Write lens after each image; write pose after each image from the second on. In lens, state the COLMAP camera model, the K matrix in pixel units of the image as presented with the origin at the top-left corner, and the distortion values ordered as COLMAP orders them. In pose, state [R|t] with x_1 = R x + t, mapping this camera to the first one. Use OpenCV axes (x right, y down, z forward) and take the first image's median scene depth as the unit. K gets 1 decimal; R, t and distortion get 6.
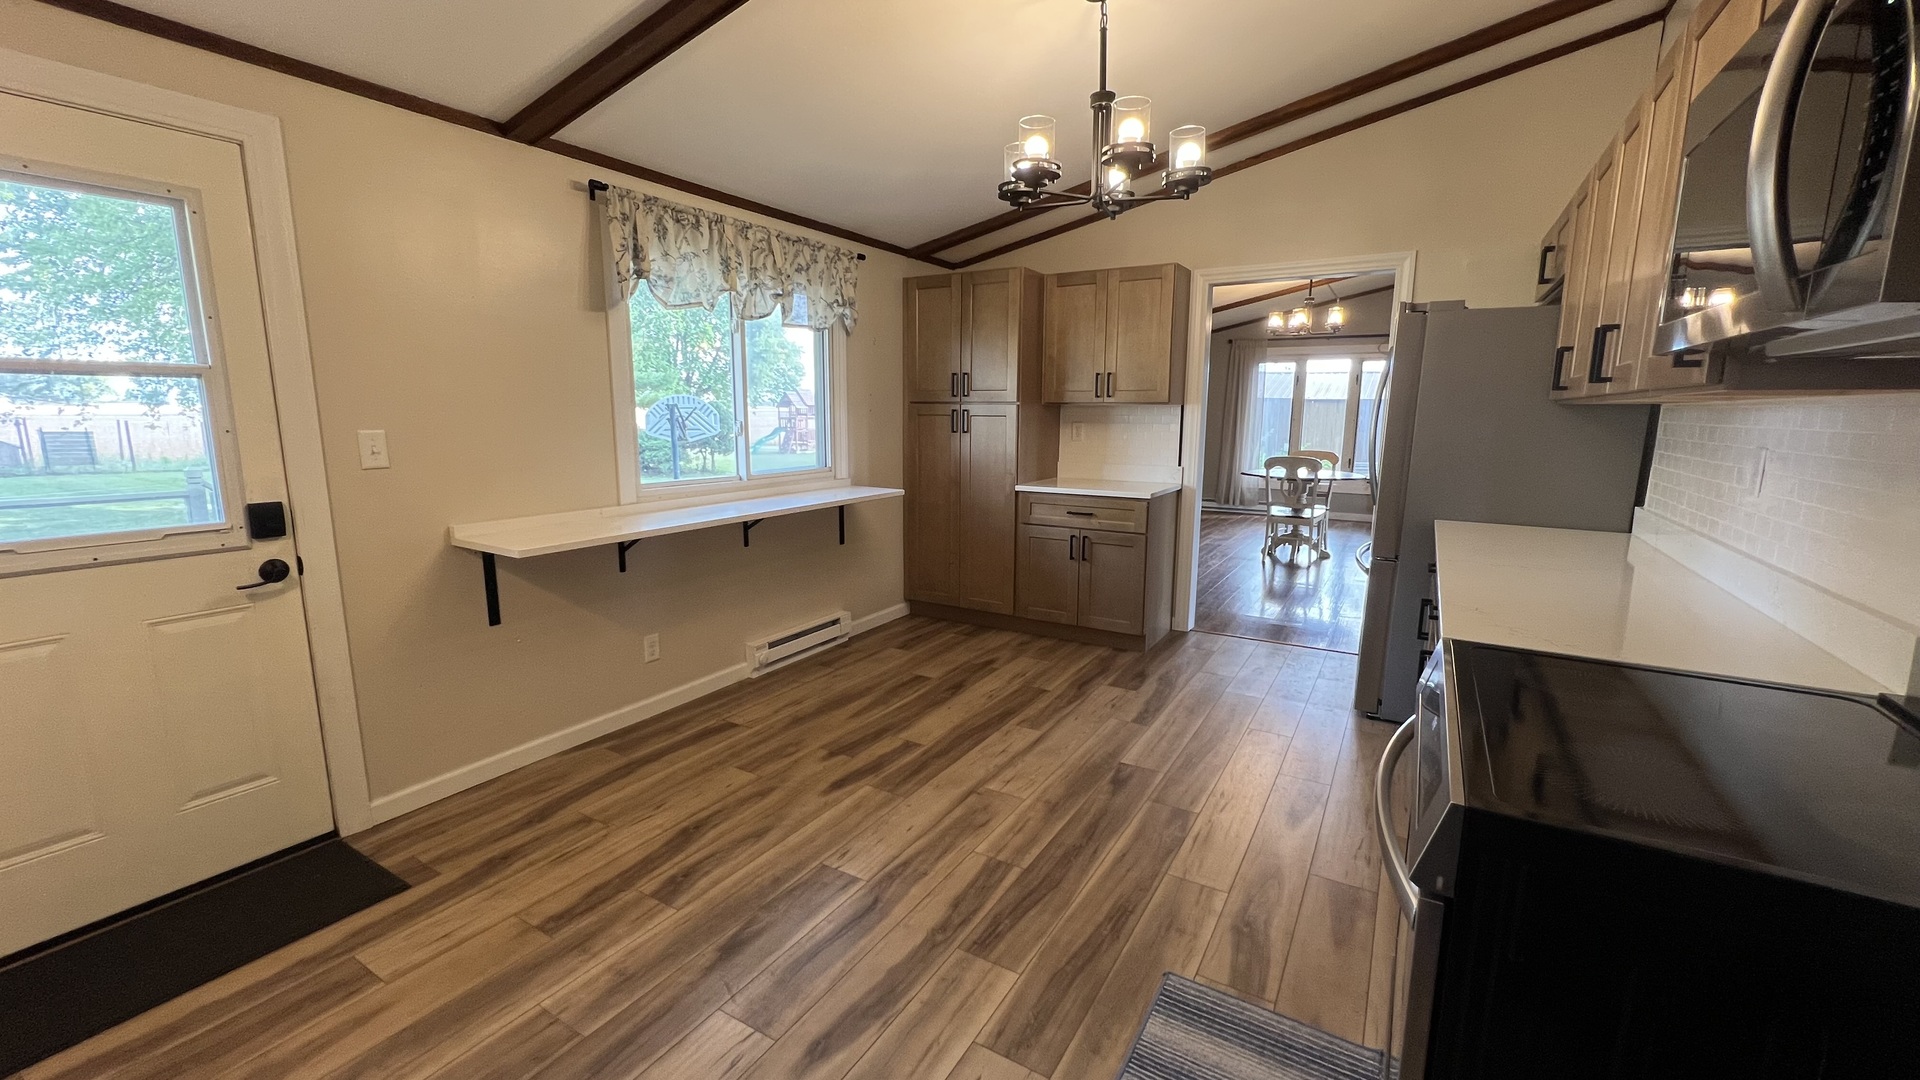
lens RADIAL K [[769.1, 0, 960.0], [0, 769.1, 540.0], [0, 0, 1]] dist [0.001341, 0.000065]
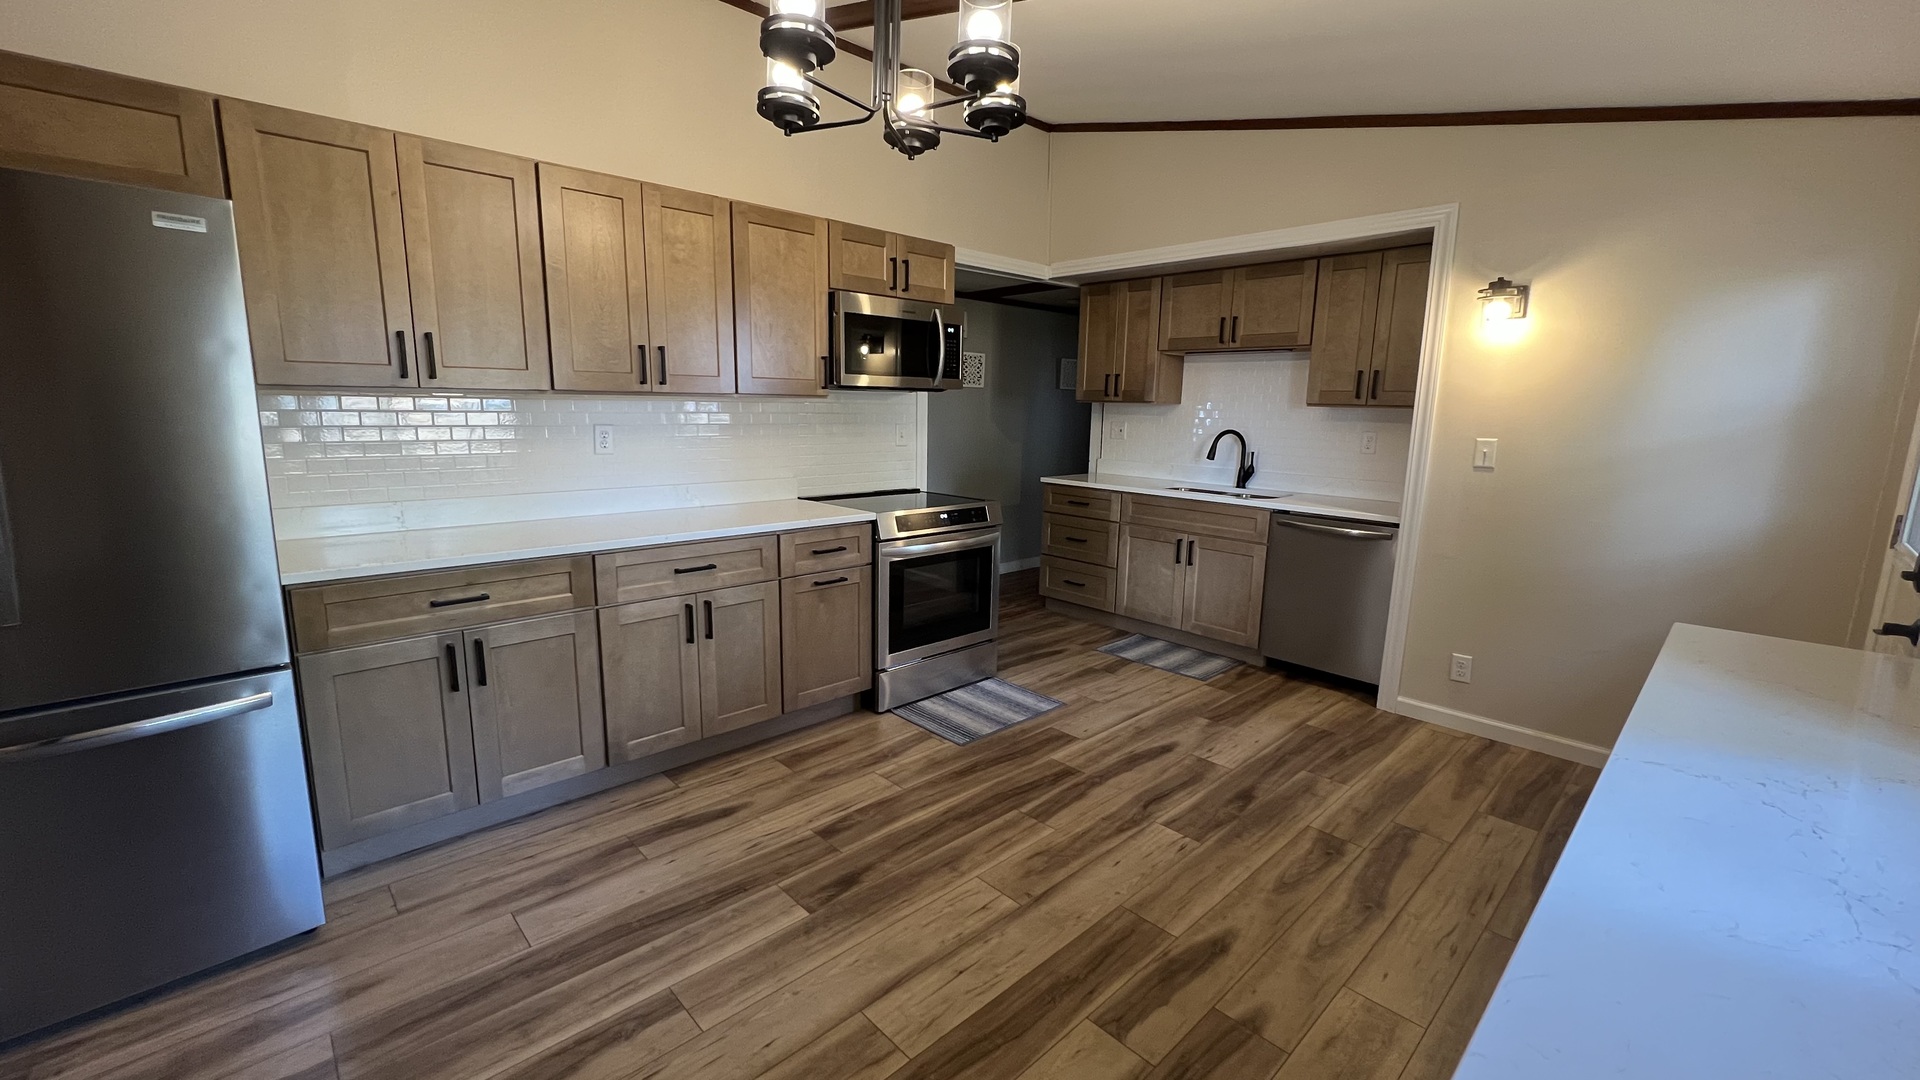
lens RADIAL K [[769.1, 0, 960.0], [0, 769.1, 540.0], [0, 0, 1]] dist [0.001341, 0.000065]
pose [[-0.963762, -0.071301, 0.257058, -0.098806], [0.019561, 0.942136, 0.334660, -0.329583], [-0.266046, 0.327561, -0.906600, 1.863214]]
